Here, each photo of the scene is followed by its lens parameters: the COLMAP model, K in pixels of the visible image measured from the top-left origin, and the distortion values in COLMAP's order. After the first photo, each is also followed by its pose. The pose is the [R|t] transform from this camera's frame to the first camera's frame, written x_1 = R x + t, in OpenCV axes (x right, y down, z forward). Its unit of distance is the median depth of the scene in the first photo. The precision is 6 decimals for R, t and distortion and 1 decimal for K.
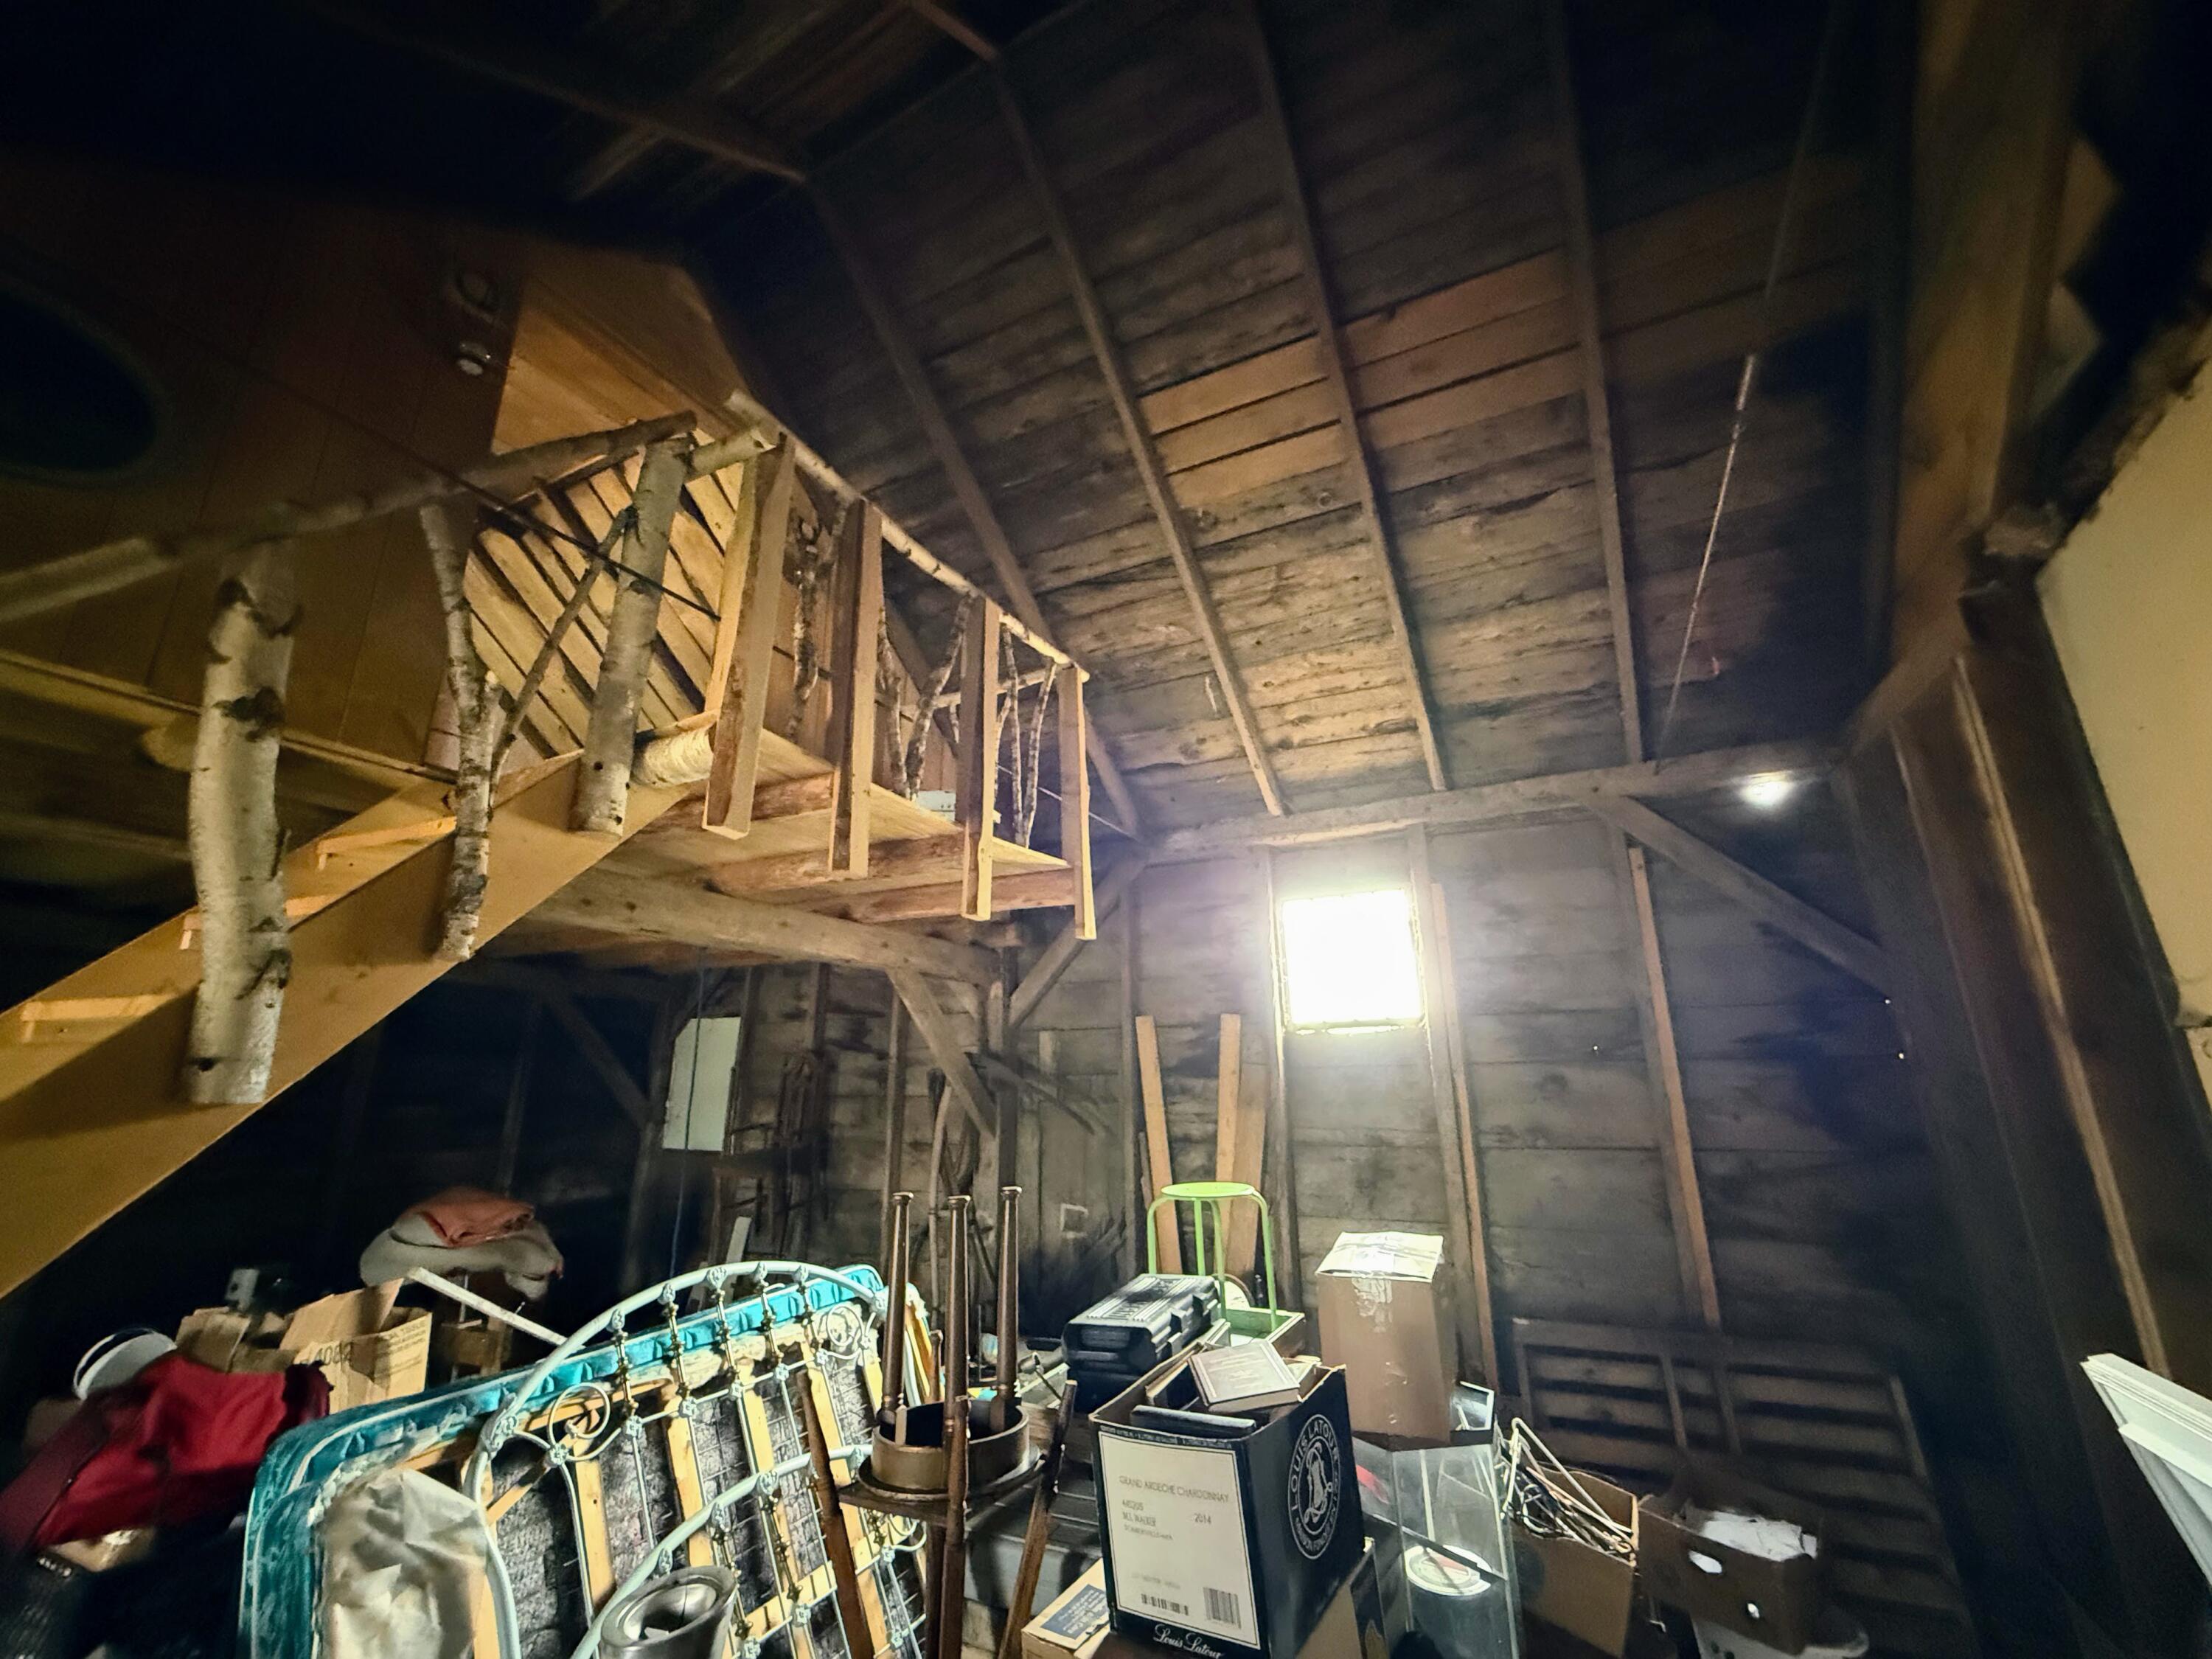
lens RADIAL K [[880.0, 0, 1096.8], [0, 880.0, 827.7], [0, 0, 1]] dist [0.000756, -0.000350]
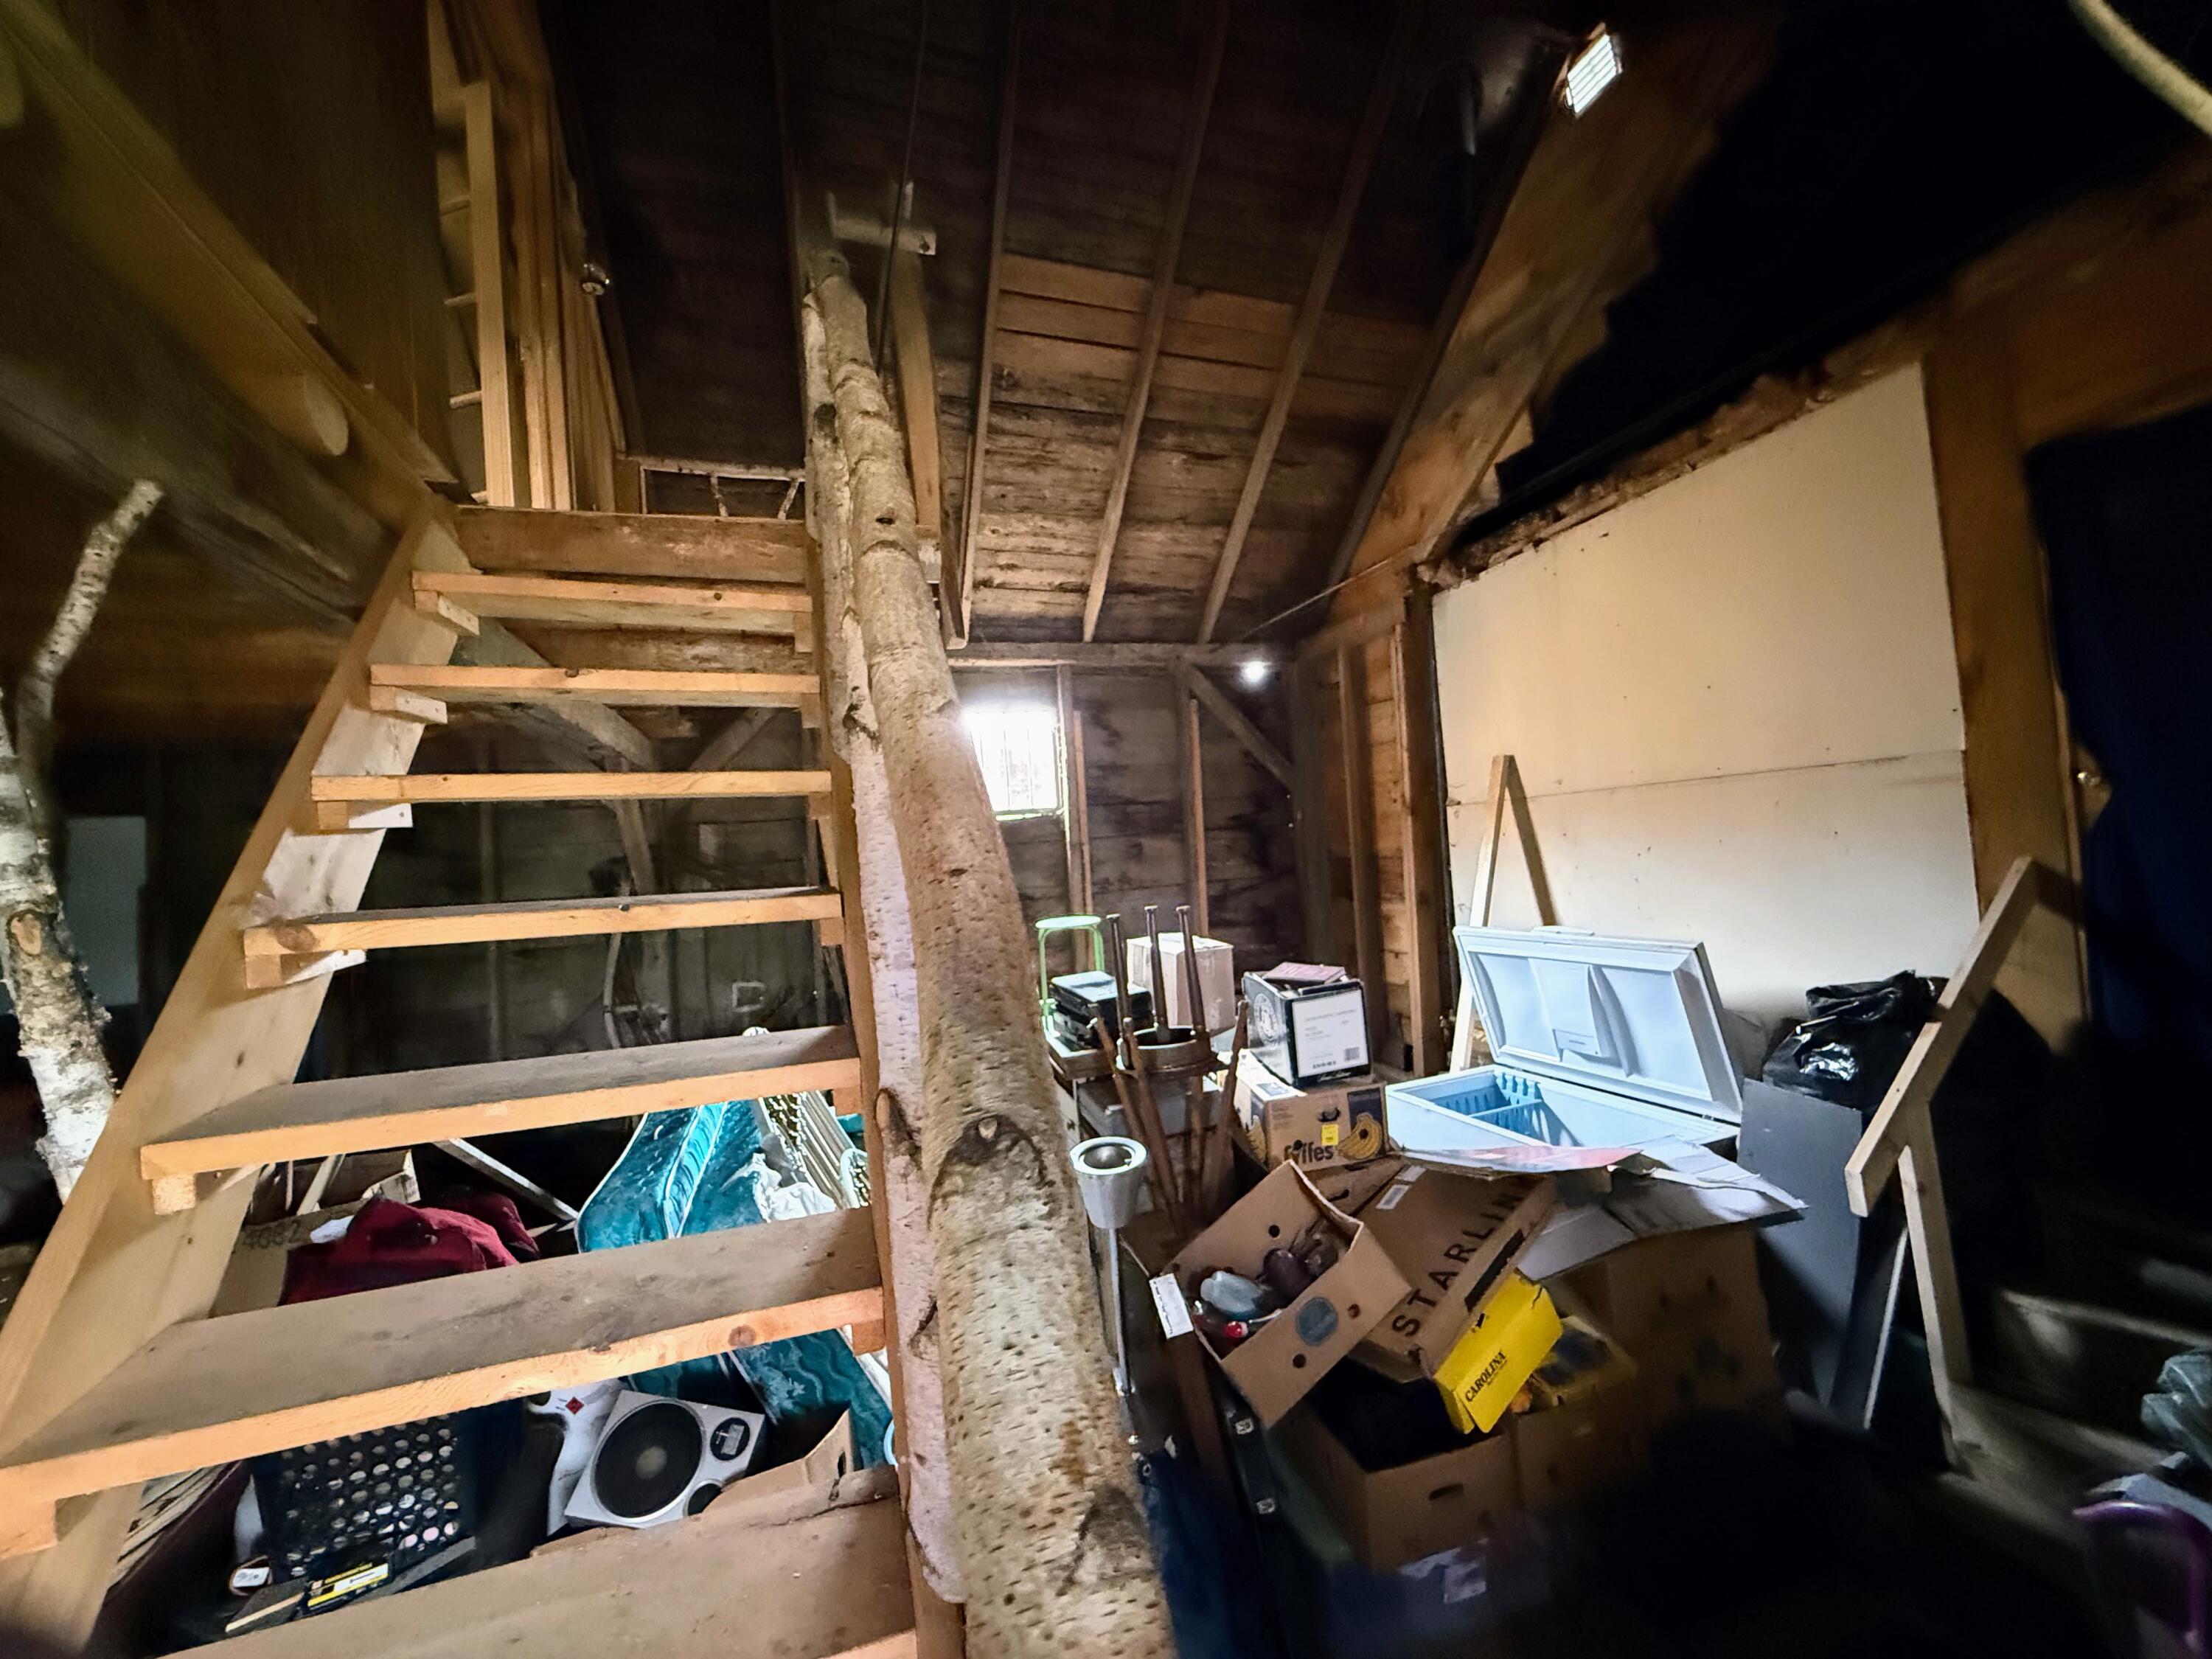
lens RADIAL K [[880.0, 0, 1101.4], [0, 880.0, 830.7], [0, 0, 1]] dist [0.000756, -0.000350]
pose [[0.693222, -0.023154, 0.720352, -0.622506], [-0.139607, 0.976240, 0.165728, 0.015073], [-0.707074, -0.215452, 0.673518, 0.020442]]
